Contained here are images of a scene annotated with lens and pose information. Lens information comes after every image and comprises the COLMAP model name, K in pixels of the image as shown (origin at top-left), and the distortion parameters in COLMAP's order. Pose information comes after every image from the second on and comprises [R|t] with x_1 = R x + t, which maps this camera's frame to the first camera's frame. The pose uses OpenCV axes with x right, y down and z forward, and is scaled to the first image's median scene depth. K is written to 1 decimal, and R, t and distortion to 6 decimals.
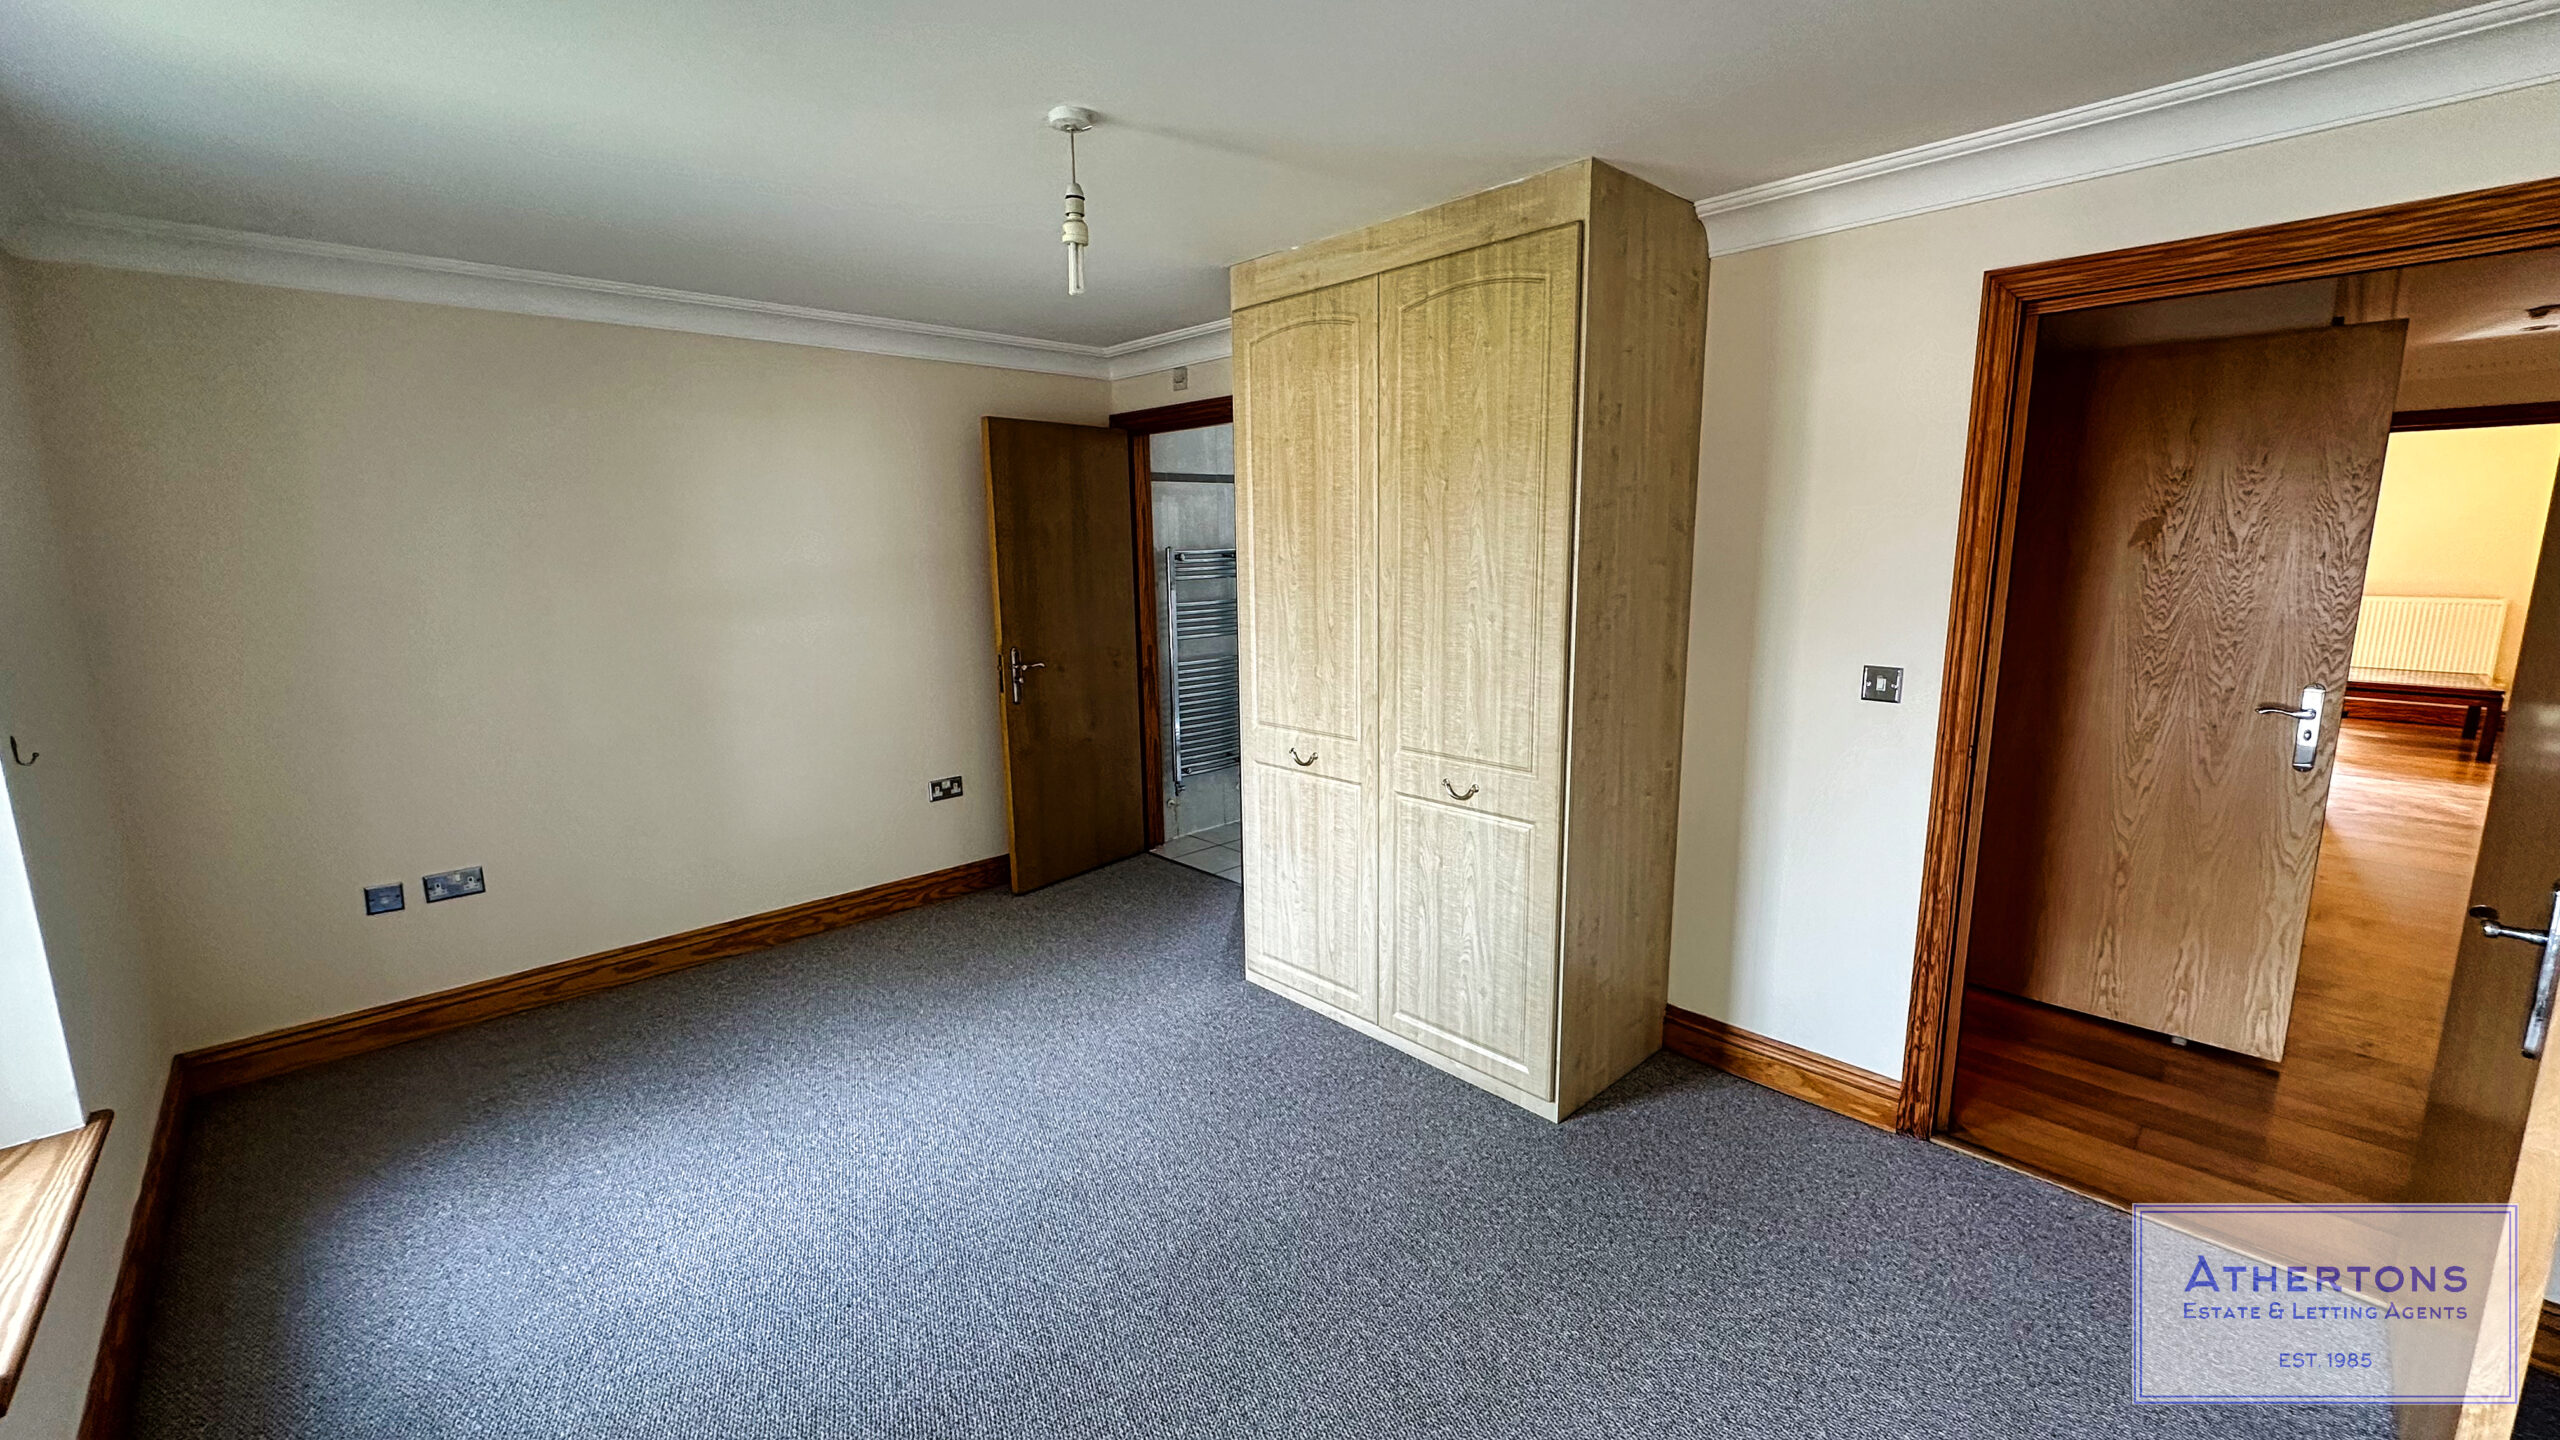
lens RADIAL K [[999.9, 0, 1280.0], [0, 999.9, 720.0], [0, 0, 1]] dist [0.000087, 0.000079]
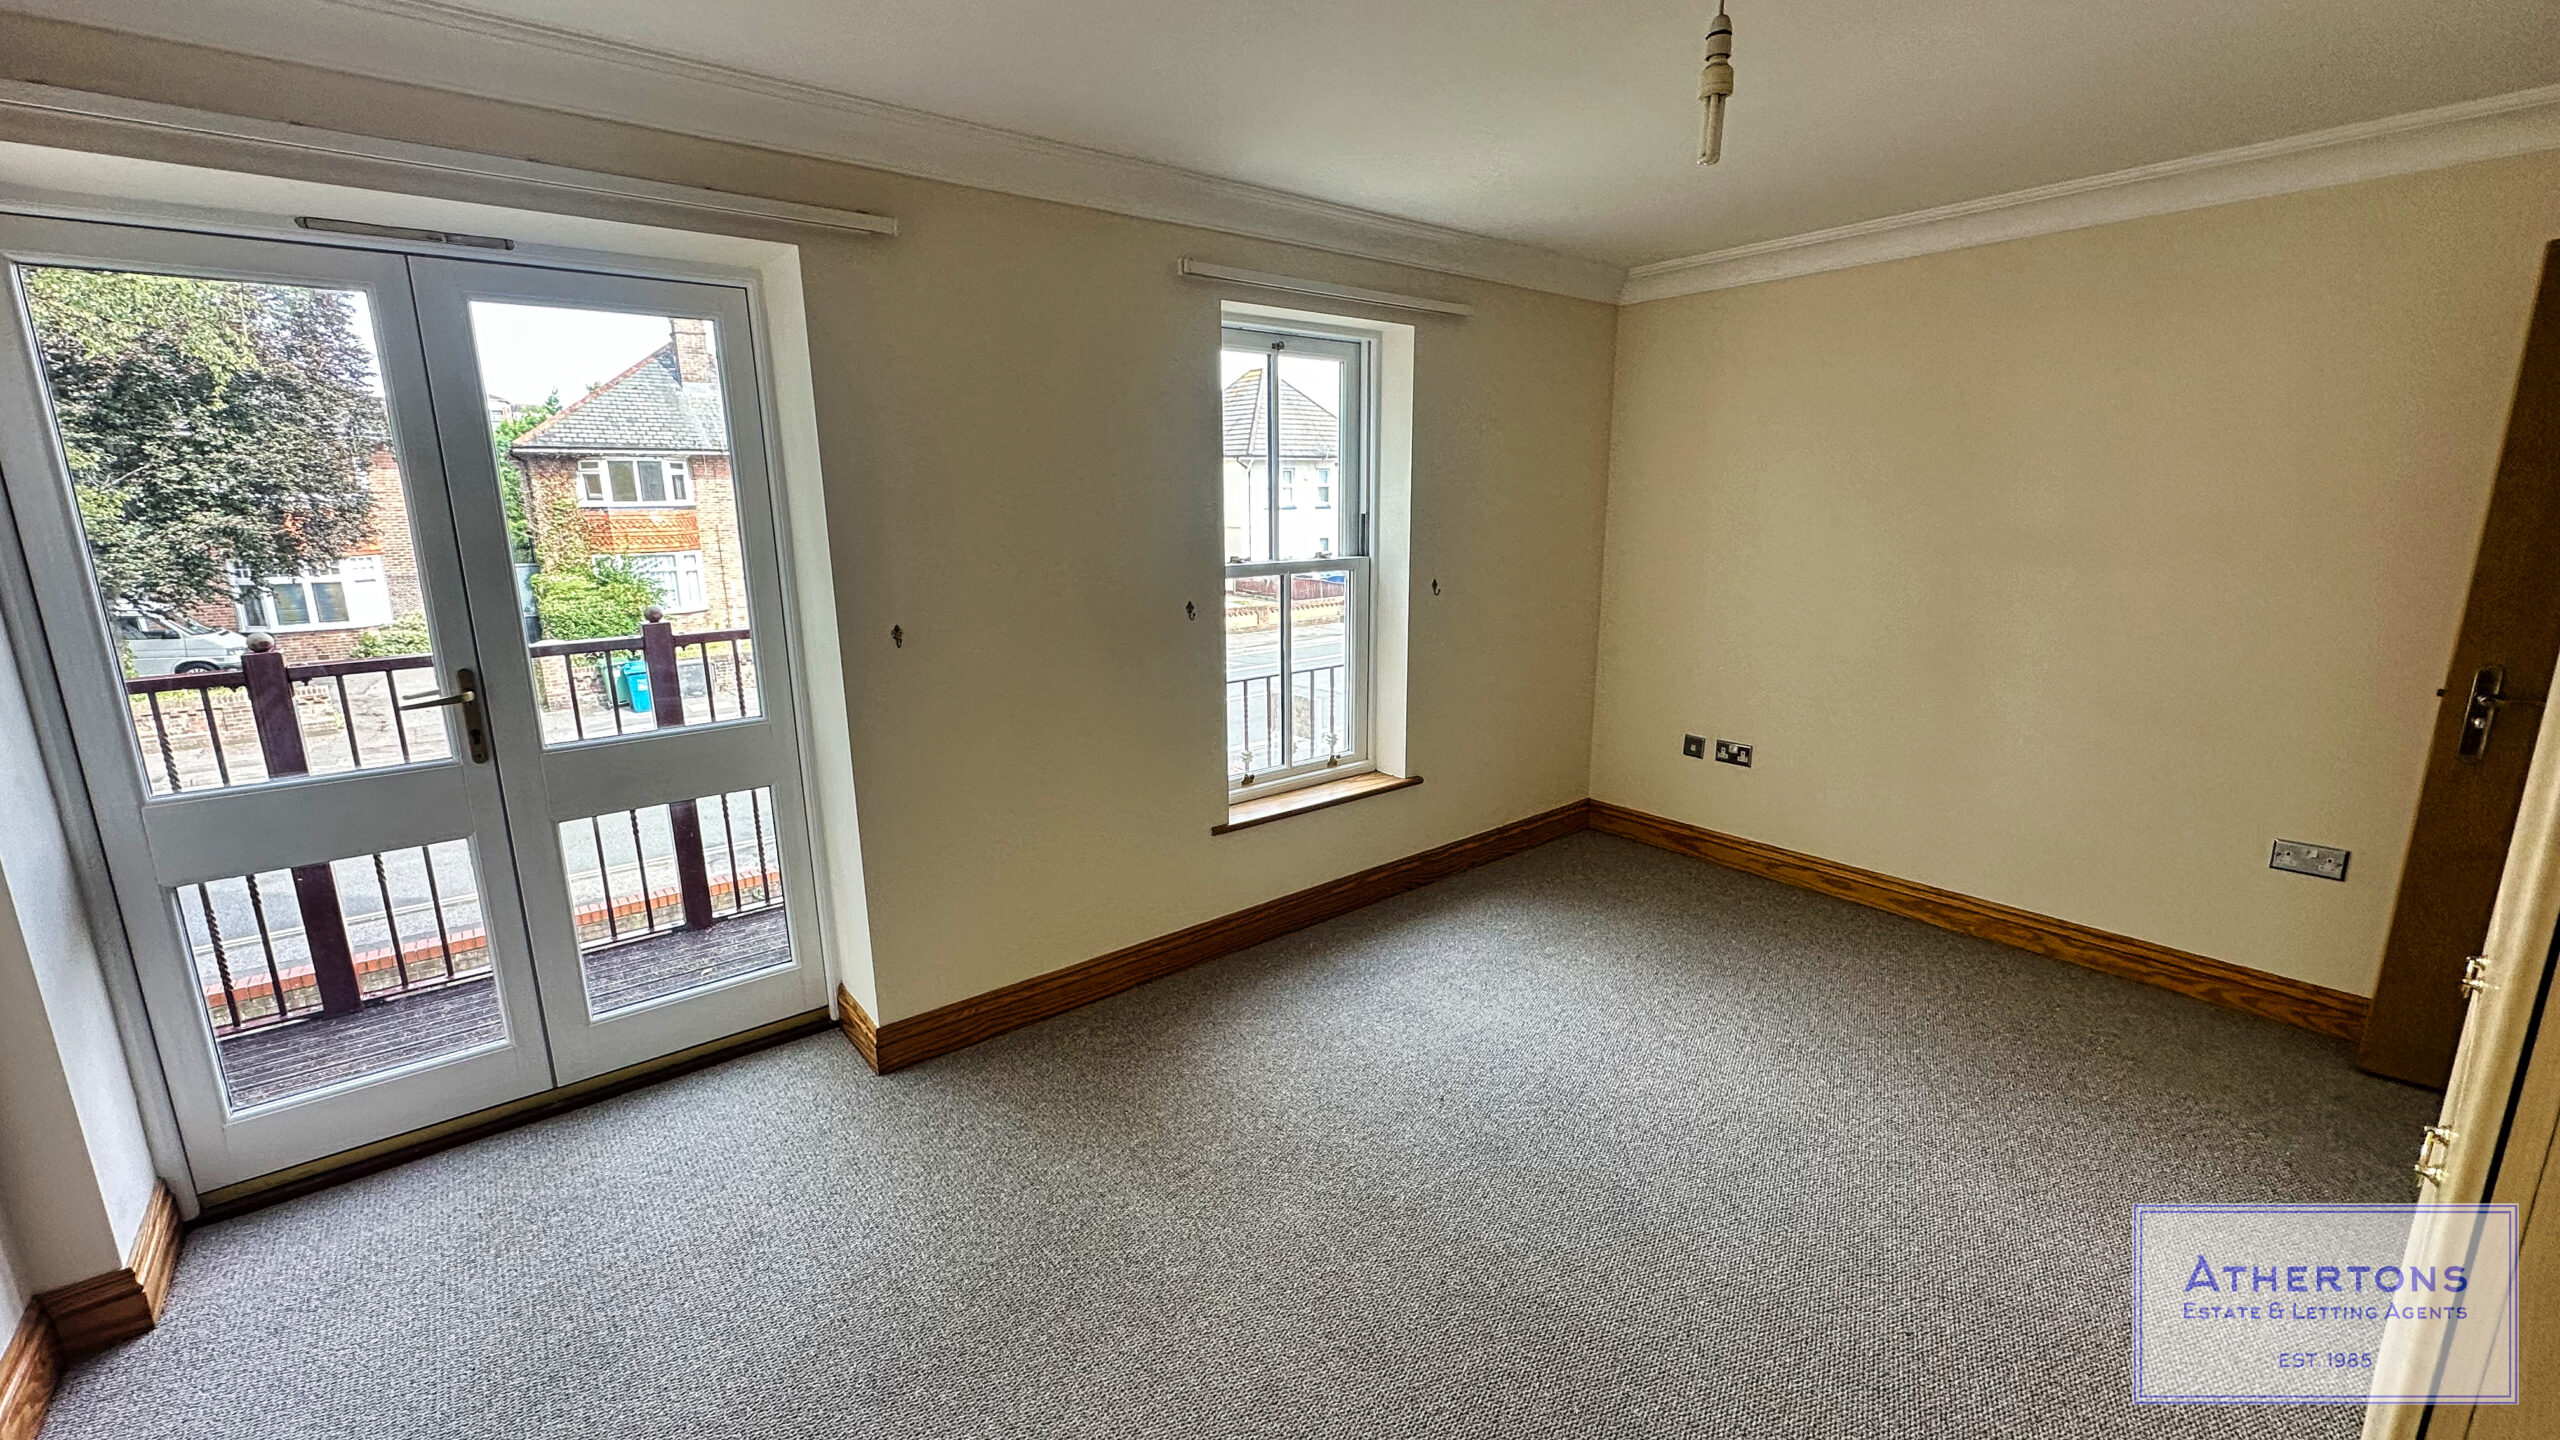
lens RADIAL K [[1046.8, 0, 1331.4], [0, 1046.8, 727.3], [0, 0, 1]] dist [0.000063, 0.000065]
pose [[-0.048743, 0.231898, -0.971518, 0.442597], [-0.172980, 0.956016, 0.236877, -0.085296], [0.983719, 0.179599, -0.006485, 0.478080]]
